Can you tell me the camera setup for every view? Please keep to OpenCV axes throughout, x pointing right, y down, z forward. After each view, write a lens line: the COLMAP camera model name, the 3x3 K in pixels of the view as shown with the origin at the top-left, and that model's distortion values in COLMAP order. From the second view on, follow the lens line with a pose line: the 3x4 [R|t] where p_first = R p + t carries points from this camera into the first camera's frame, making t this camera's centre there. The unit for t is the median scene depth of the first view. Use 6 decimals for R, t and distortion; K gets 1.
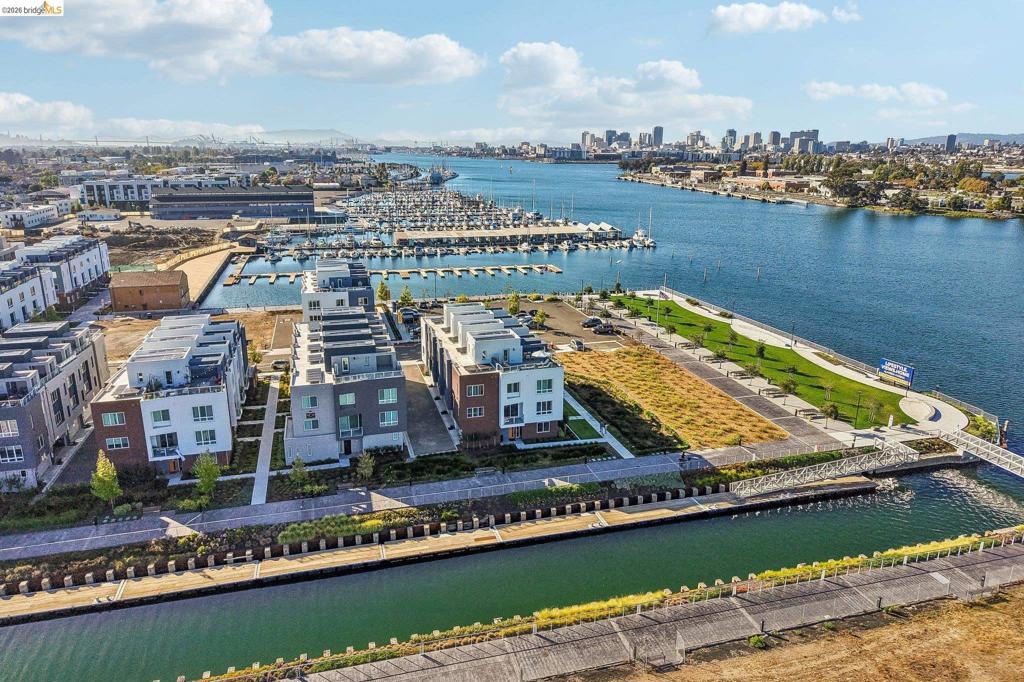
lens RADIAL K [[691.5, 0, 512.0], [0, 691.5, 341.0], [0, 0, 1]] dist [0.052919, -0.081274]
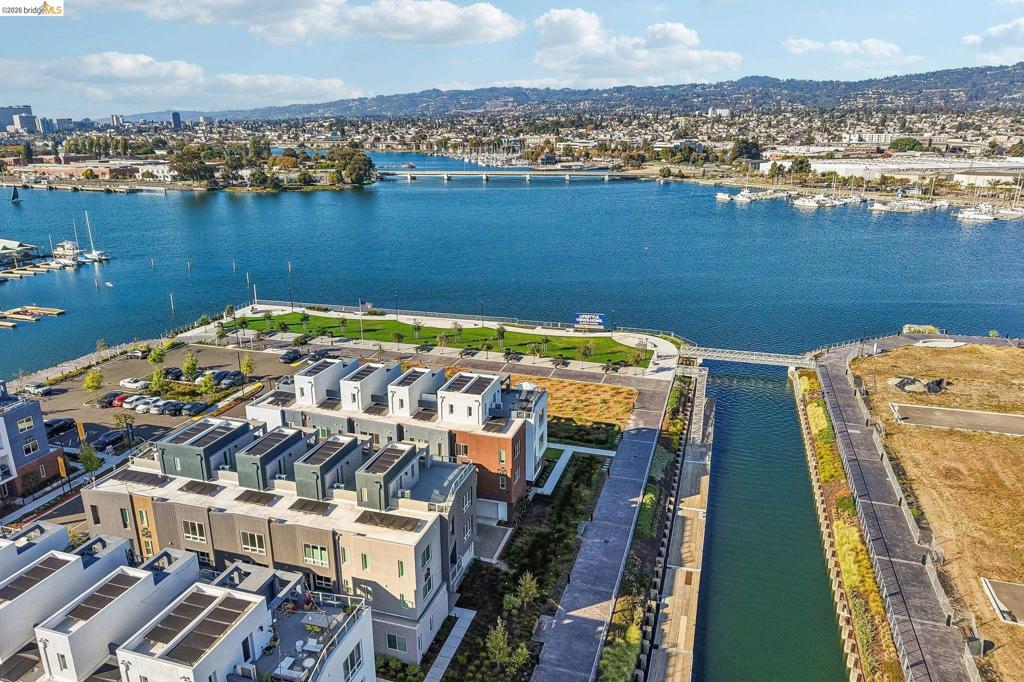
lens RADIAL K [[709.2, 0, 514.0], [0, 709.2, 340.1], [0, 0, 1]] dist [0.044786, -0.055039]
pose [[0.544424, -0.254787, 0.799179, -0.632310], [0.236377, 0.960741, 0.145268, -0.161194], [-0.804816, 0.109820, 0.583276, 0.442387]]
